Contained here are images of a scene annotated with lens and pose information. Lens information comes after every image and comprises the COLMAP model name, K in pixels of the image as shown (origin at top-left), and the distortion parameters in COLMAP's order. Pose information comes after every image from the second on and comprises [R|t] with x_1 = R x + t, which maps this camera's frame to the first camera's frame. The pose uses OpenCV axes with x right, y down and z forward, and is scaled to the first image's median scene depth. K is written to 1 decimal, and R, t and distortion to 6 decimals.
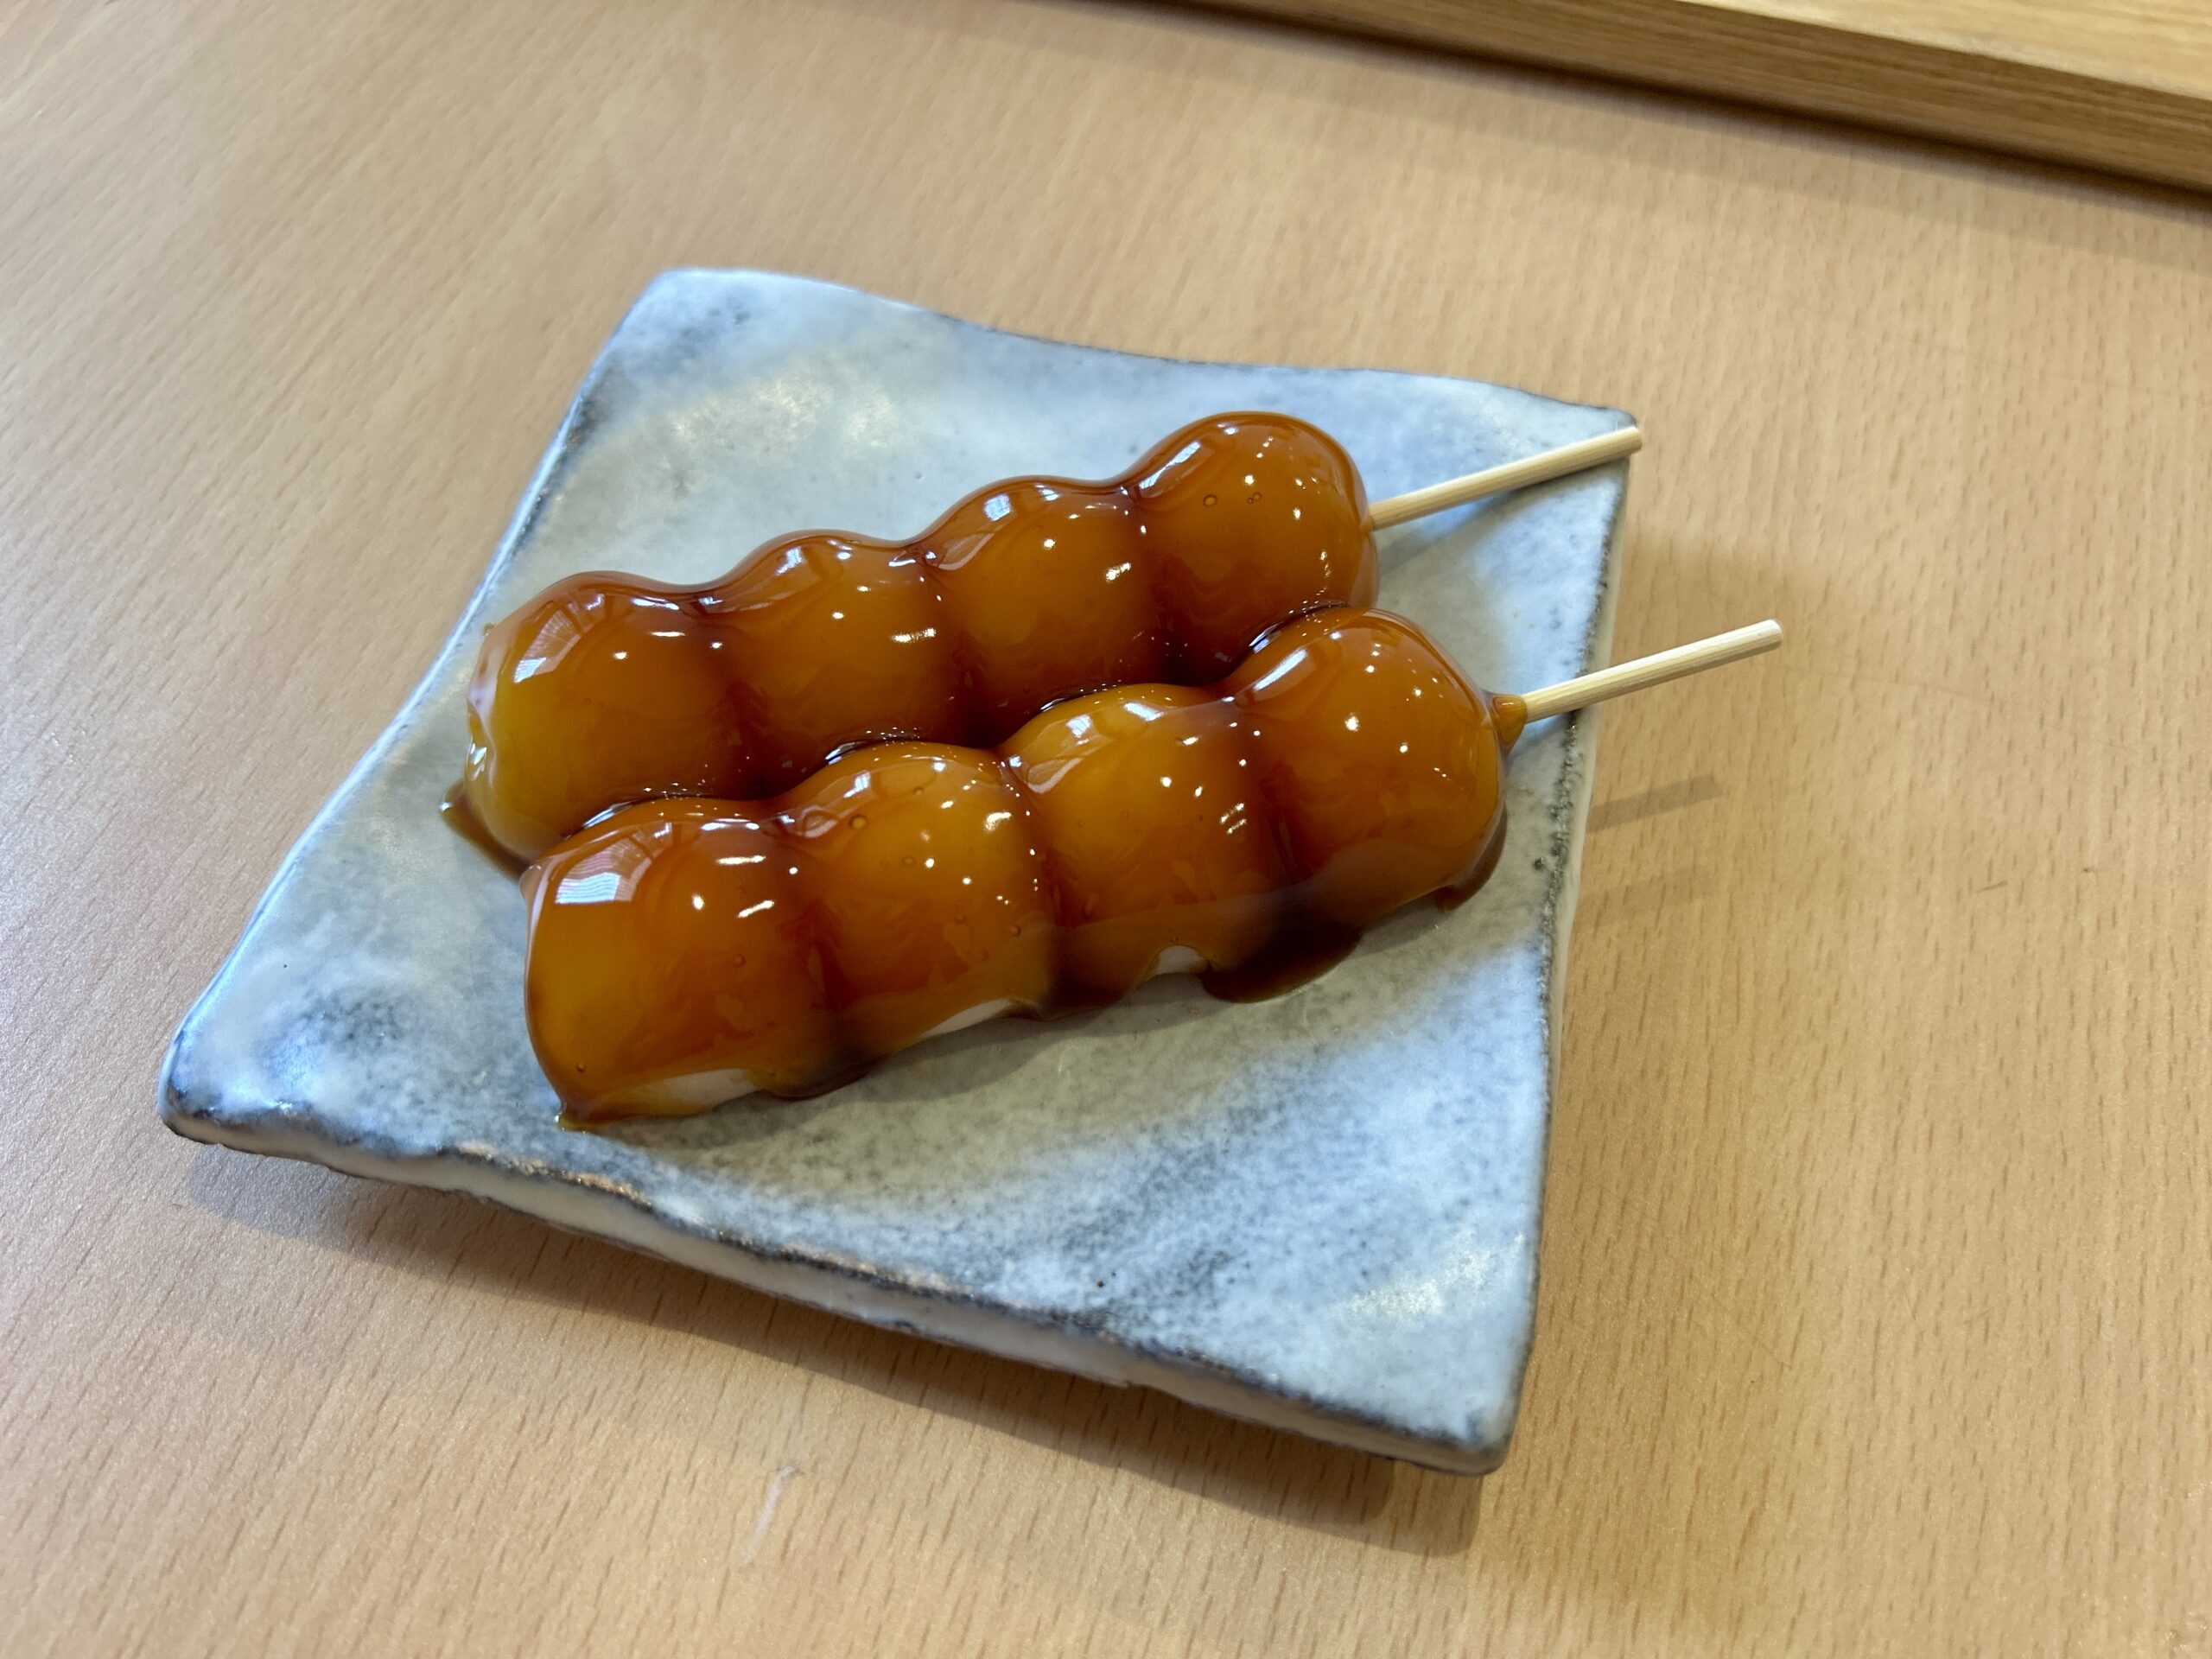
lens RADIAL K [[1638.4, 0, 1106.0], [0, 1638.4, 829.5], [0, 0, 1]] dist [0.076721, -0.098882]
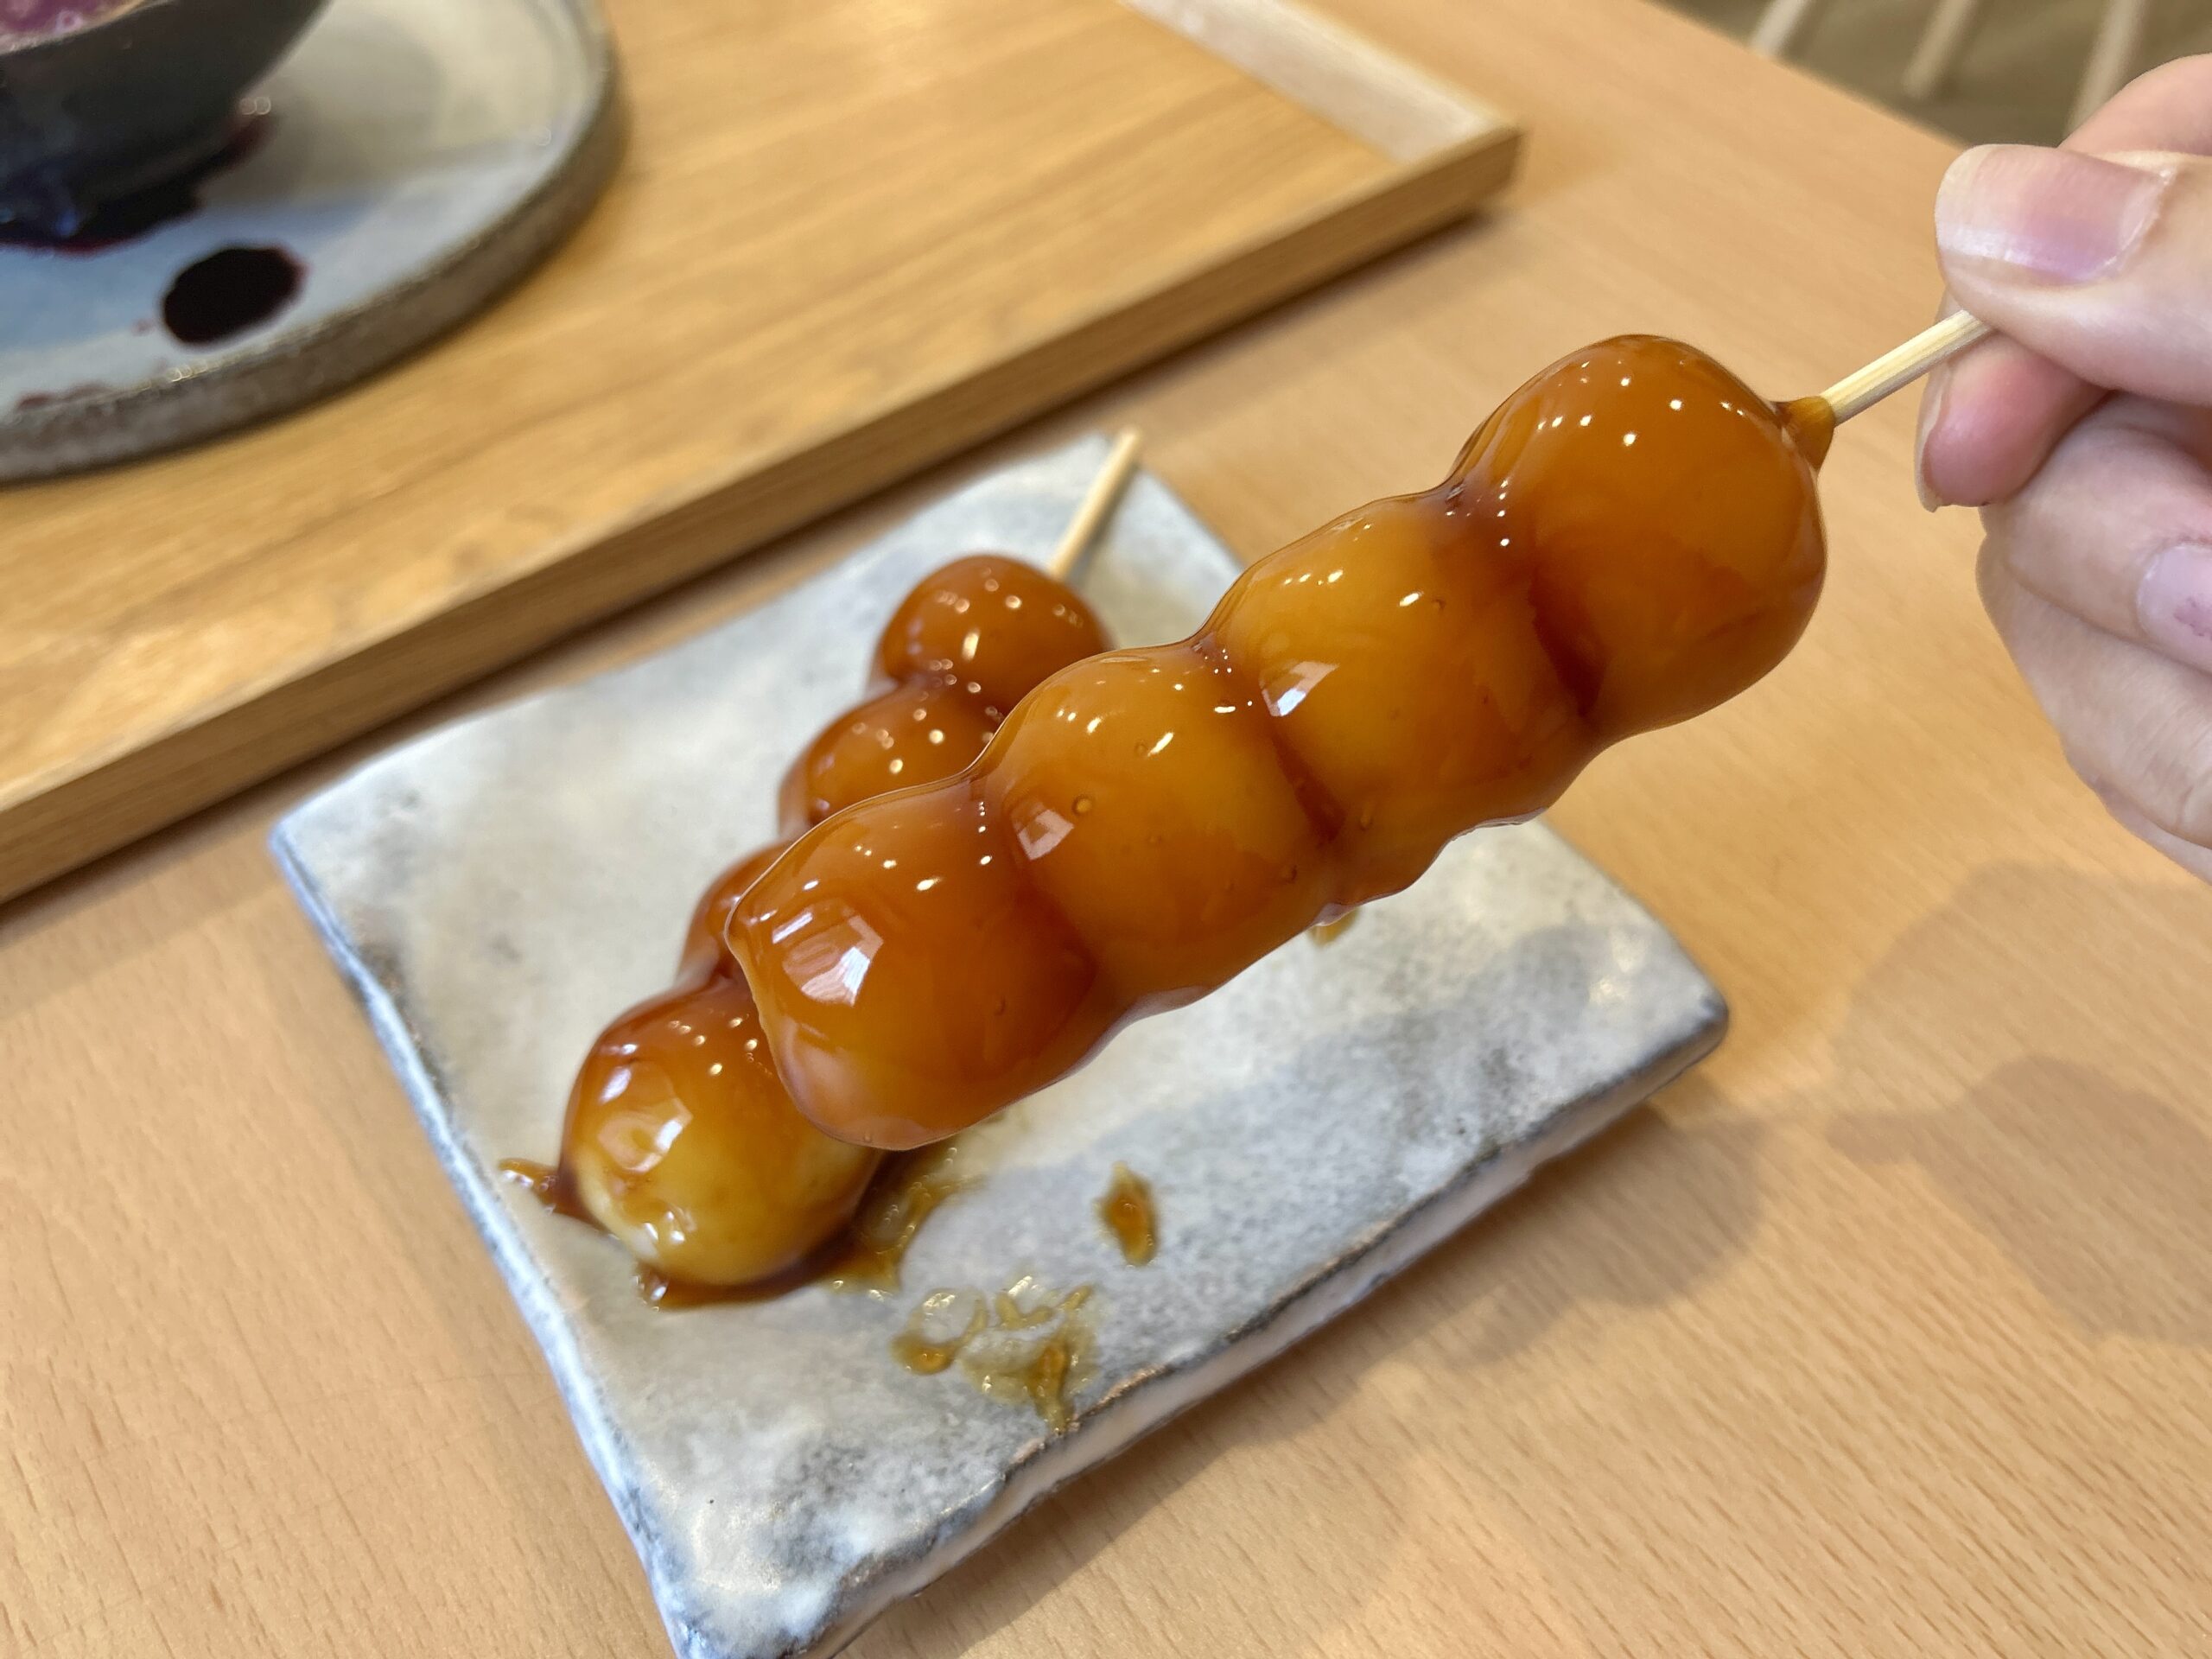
lens RADIAL K [[1638.4, 0, 1106.0], [0, 1638.4, 829.5], [0, 0, 1]] dist [0.076721, -0.098882]
pose [[0.660342, -0.588608, 0.466357, -0.596518], [0.637166, 0.767818, 0.066895, -0.142437], [-0.397453, 0.252973, 0.882064, -0.032045]]
